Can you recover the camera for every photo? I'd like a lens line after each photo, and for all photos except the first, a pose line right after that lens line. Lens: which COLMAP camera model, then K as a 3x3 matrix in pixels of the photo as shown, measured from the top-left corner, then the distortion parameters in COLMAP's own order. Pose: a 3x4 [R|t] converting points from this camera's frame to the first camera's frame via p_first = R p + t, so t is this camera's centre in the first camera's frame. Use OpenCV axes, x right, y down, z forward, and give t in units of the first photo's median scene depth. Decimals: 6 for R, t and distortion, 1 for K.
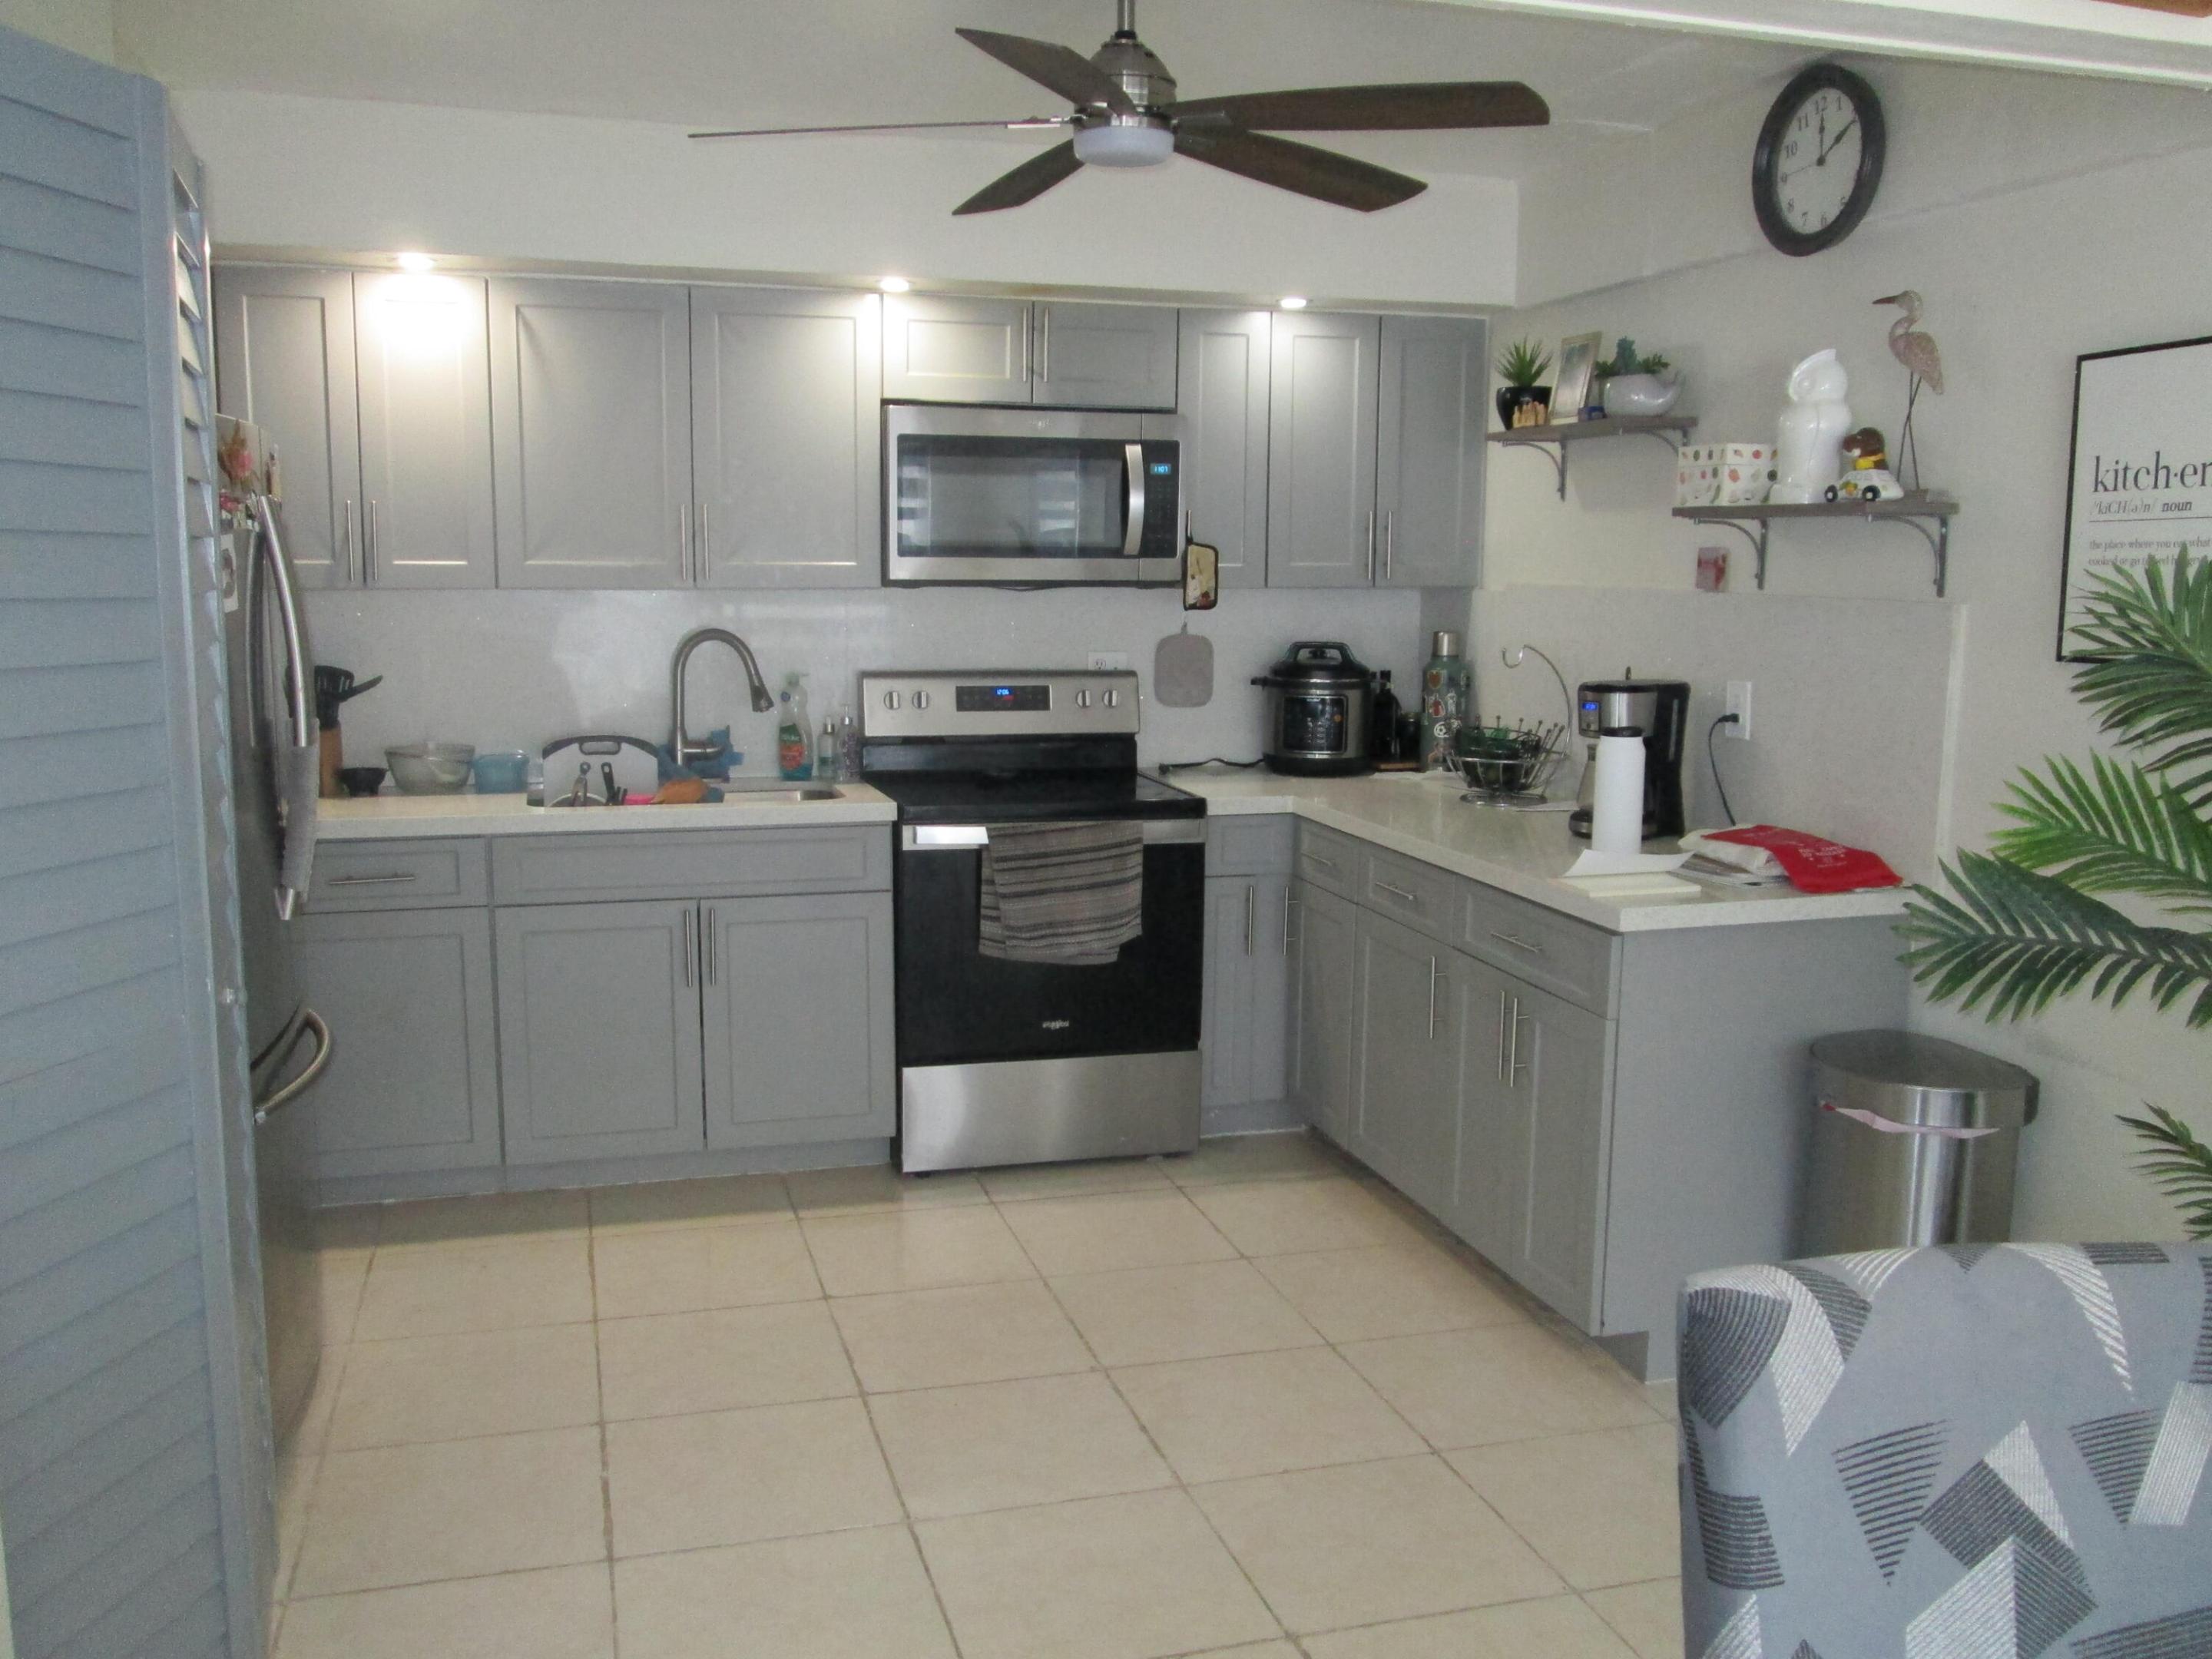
lens RADIAL K [[1844.9, 0, 1107.6], [0, 1844.9, 825.1], [0, 0, 1]] dist [-0.043305, 0.024481]
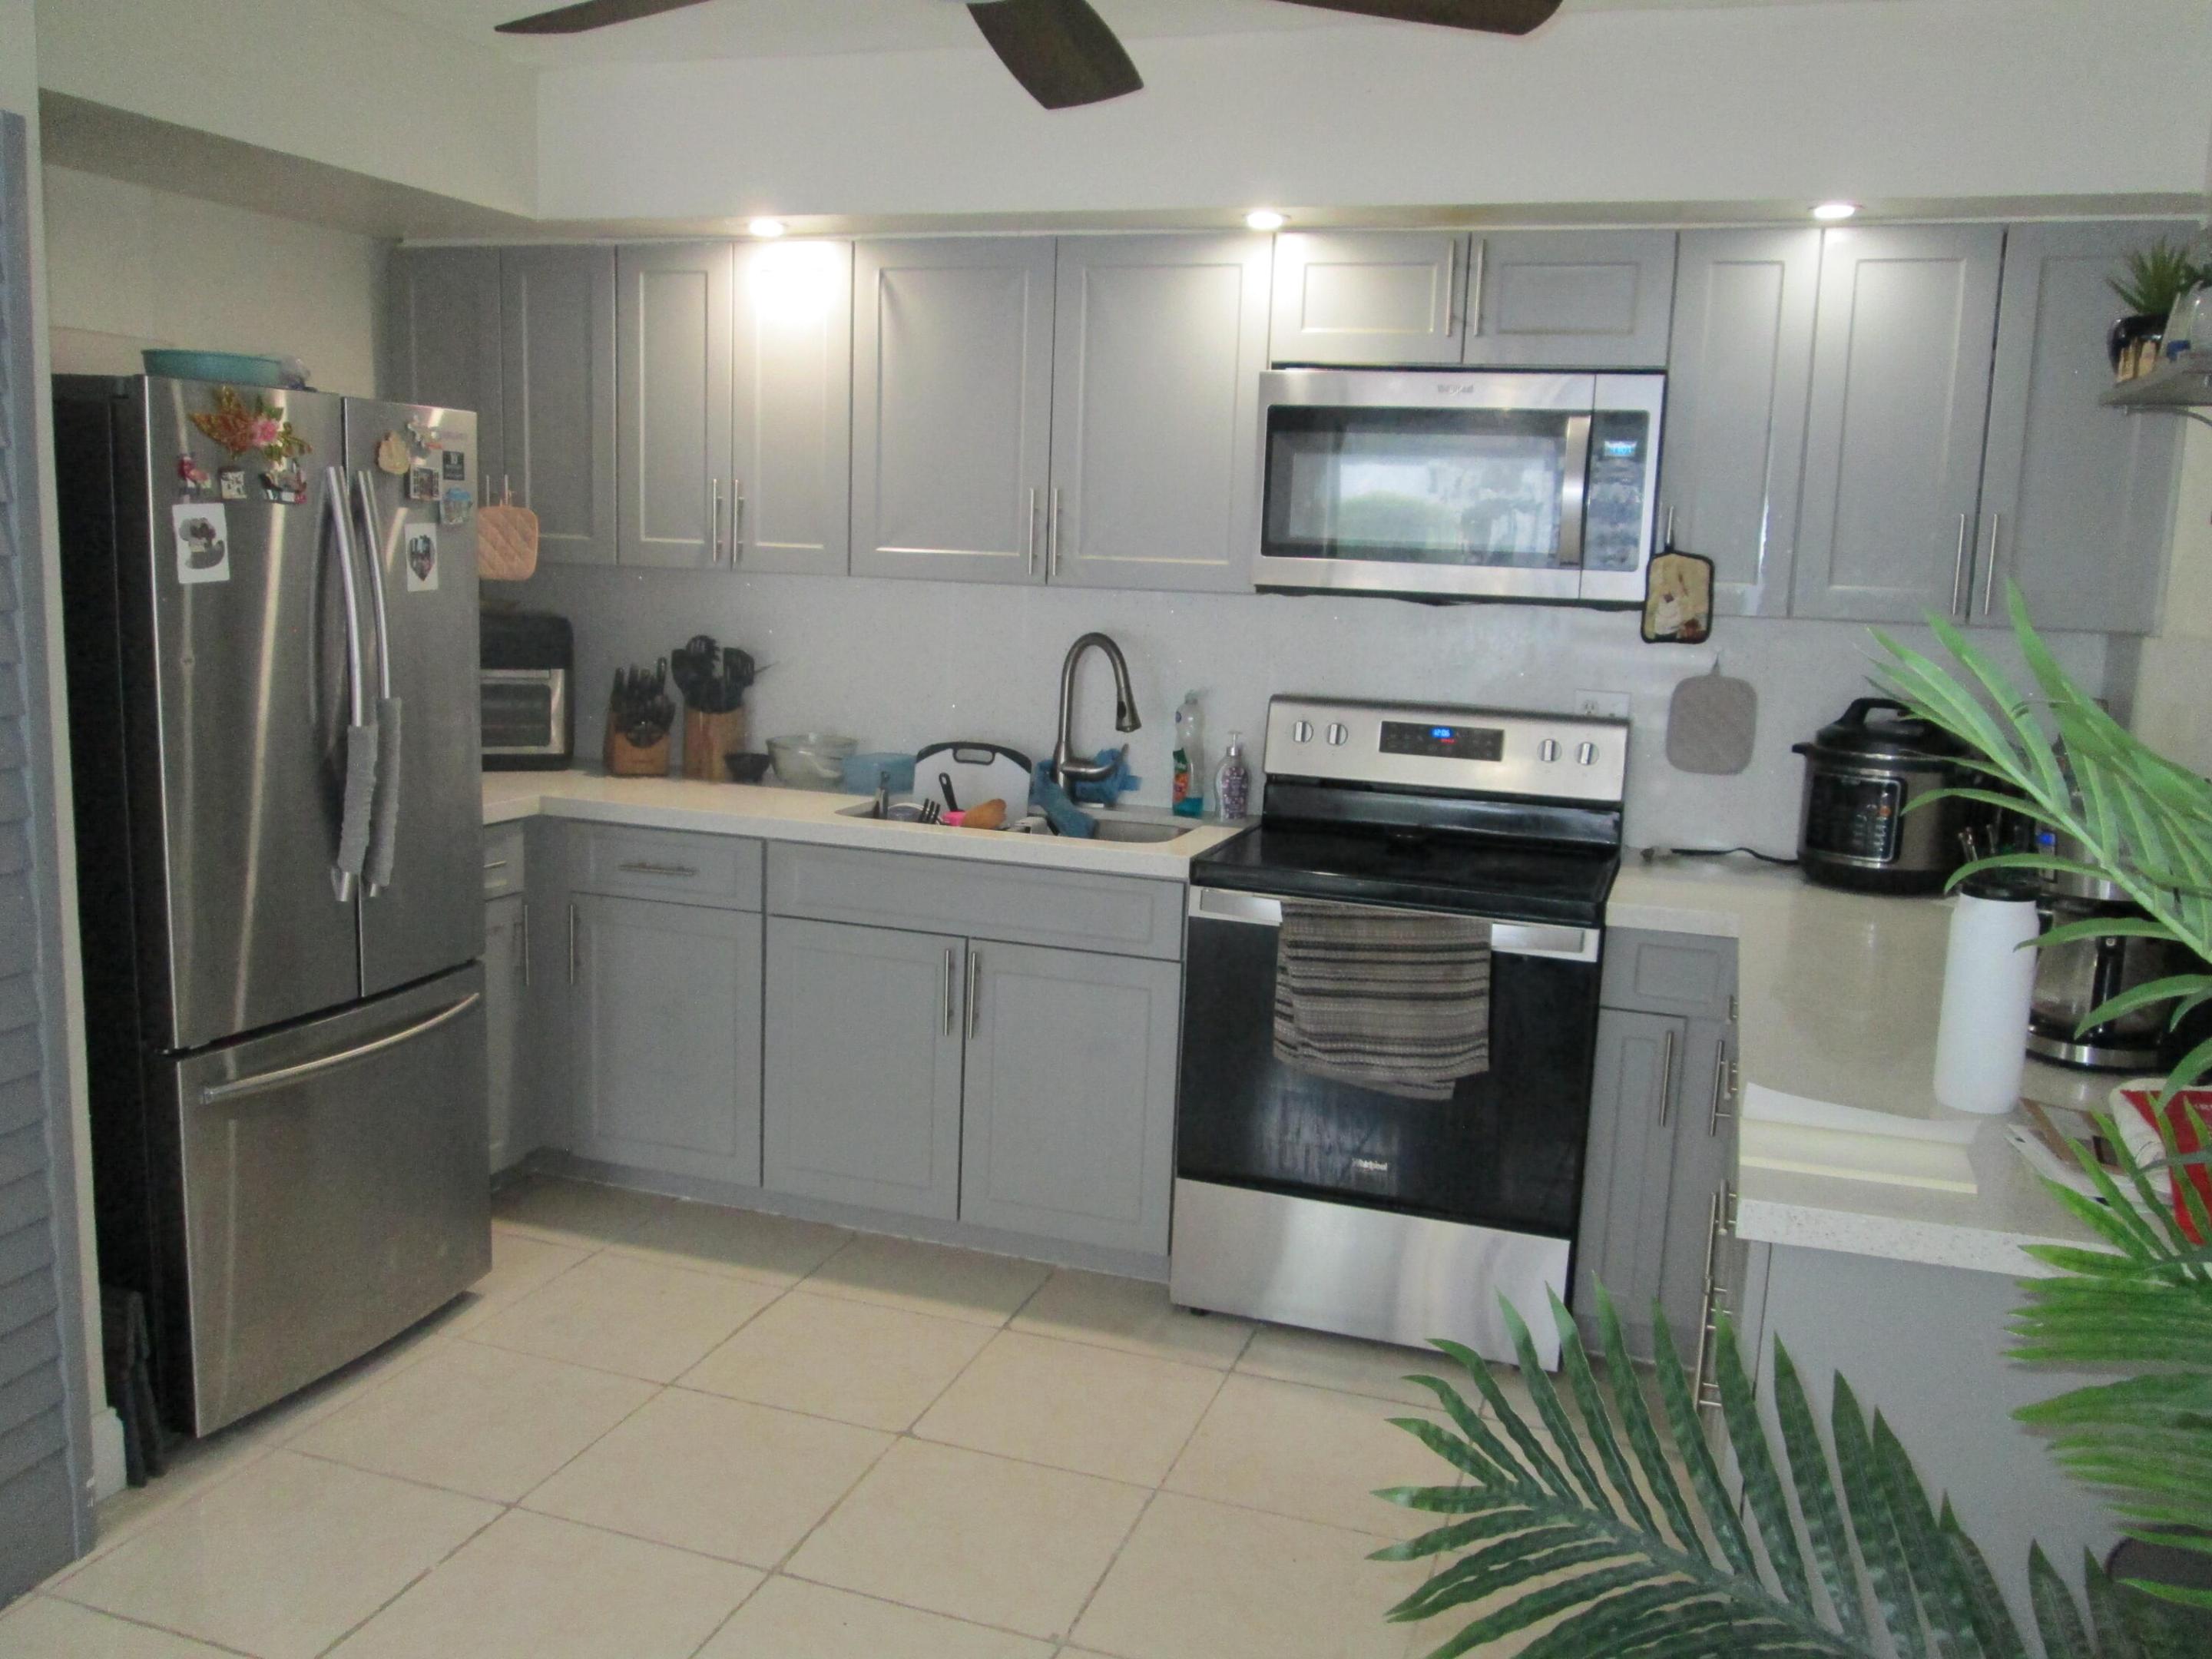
lens RADIAL K [[1844.9, 0, 1105.8], [0, 1844.9, 830.8], [0, 0, 1]] dist [-0.043305, 0.024481]
pose [[0.816476, 0.113823, -0.566048, 0.305415], [-0.113296, 0.992900, 0.036237, -0.047229], [0.566154, 0.034545, 0.823575, 0.296449]]
